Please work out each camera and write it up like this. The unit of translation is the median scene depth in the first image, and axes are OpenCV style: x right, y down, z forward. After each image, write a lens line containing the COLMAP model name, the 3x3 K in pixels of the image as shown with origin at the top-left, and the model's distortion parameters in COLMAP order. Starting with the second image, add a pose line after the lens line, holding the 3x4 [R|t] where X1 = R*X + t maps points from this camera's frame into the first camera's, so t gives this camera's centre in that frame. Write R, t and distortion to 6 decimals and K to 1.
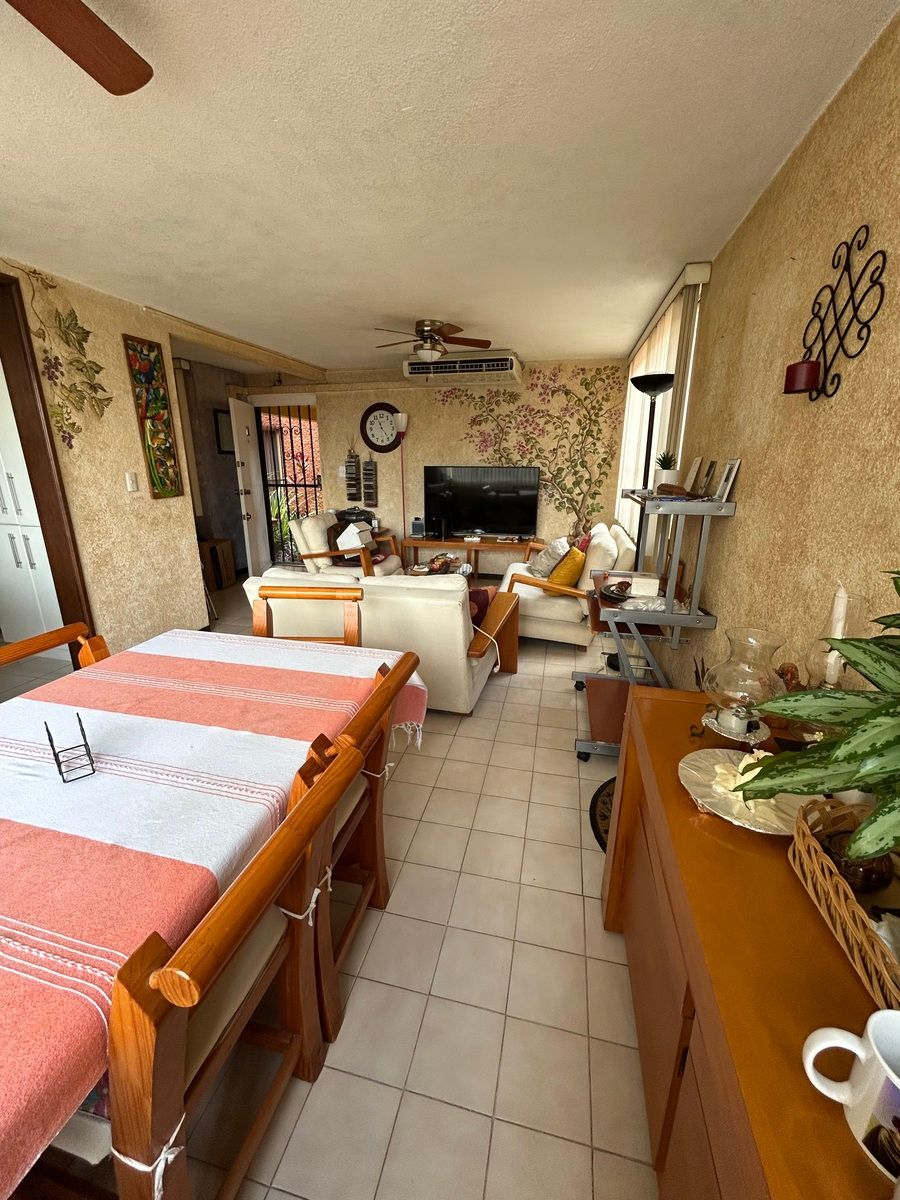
lens RADIAL K [[483.5, 0, 450.0], [0, 483.5, 600.0], [0, 0, 1]] dist [-0.002575, 0.000563]
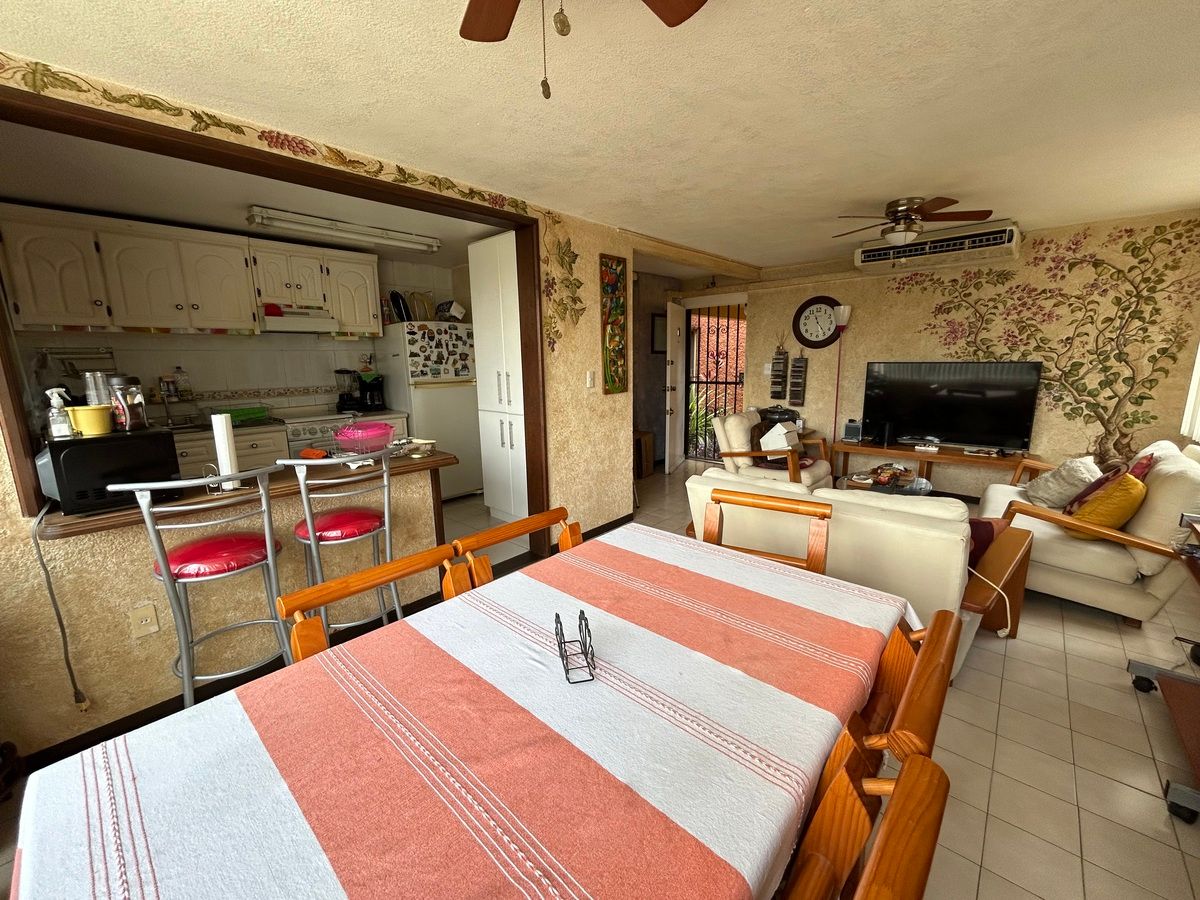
lens RADIAL K [[483.5, 0, 598.4], [0, 483.5, 448.3], [0, 0, 1]] dist [-0.002575, 0.000563]
pose [[0.877855, 0.072307, -0.473436, -0.078764], [-0.117201, 0.990914, -0.065975, -0.009677], [0.464364, 0.113404, 0.878354, 0.026368]]
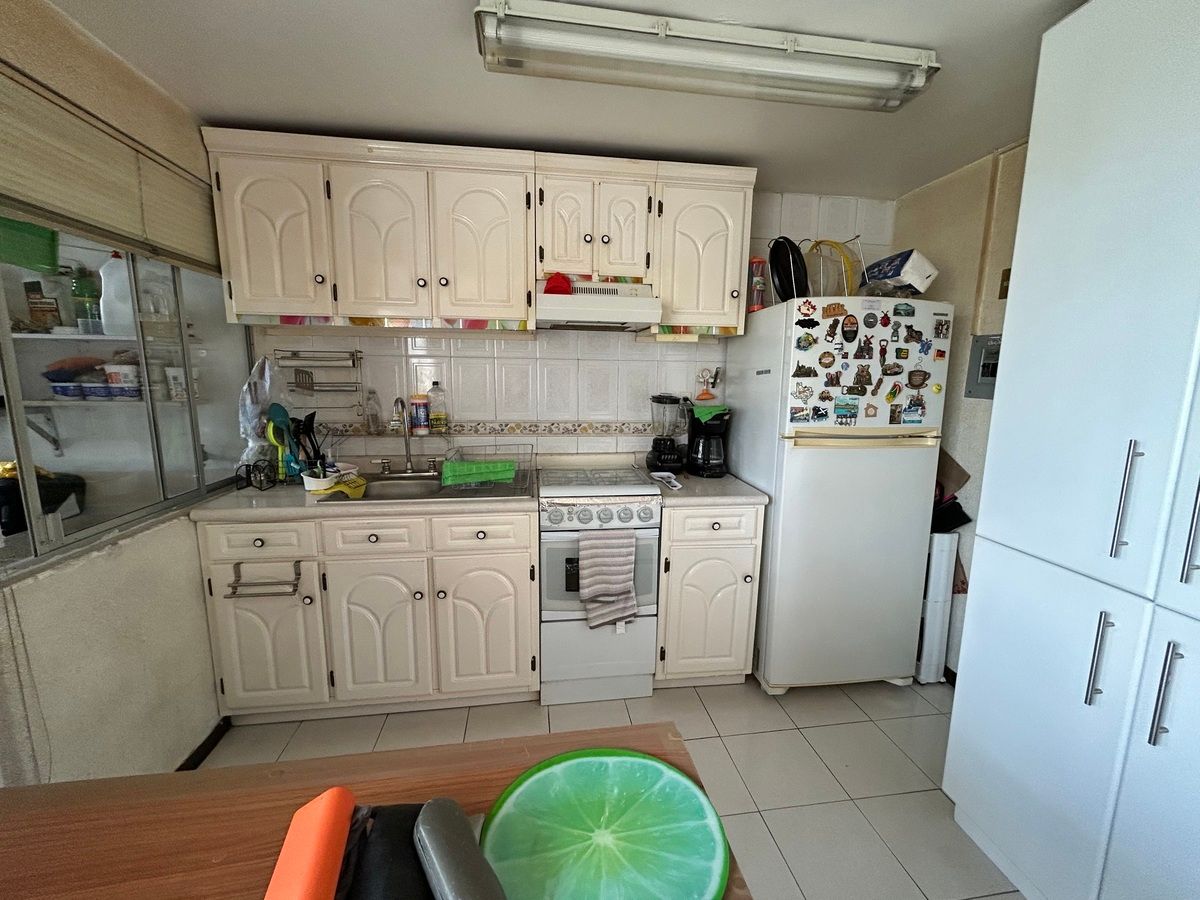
lens RADIAL K [[483.5, 0, 598.4], [0, 483.5, 448.3], [0, 0, 1]] dist [-0.002575, 0.000563]
pose [[0.365458, 0.143651, -0.919676, -0.565826], [-0.273794, 0.960902, 0.041291, -0.125110], [0.889650, 0.236712, 0.390500, 0.390764]]
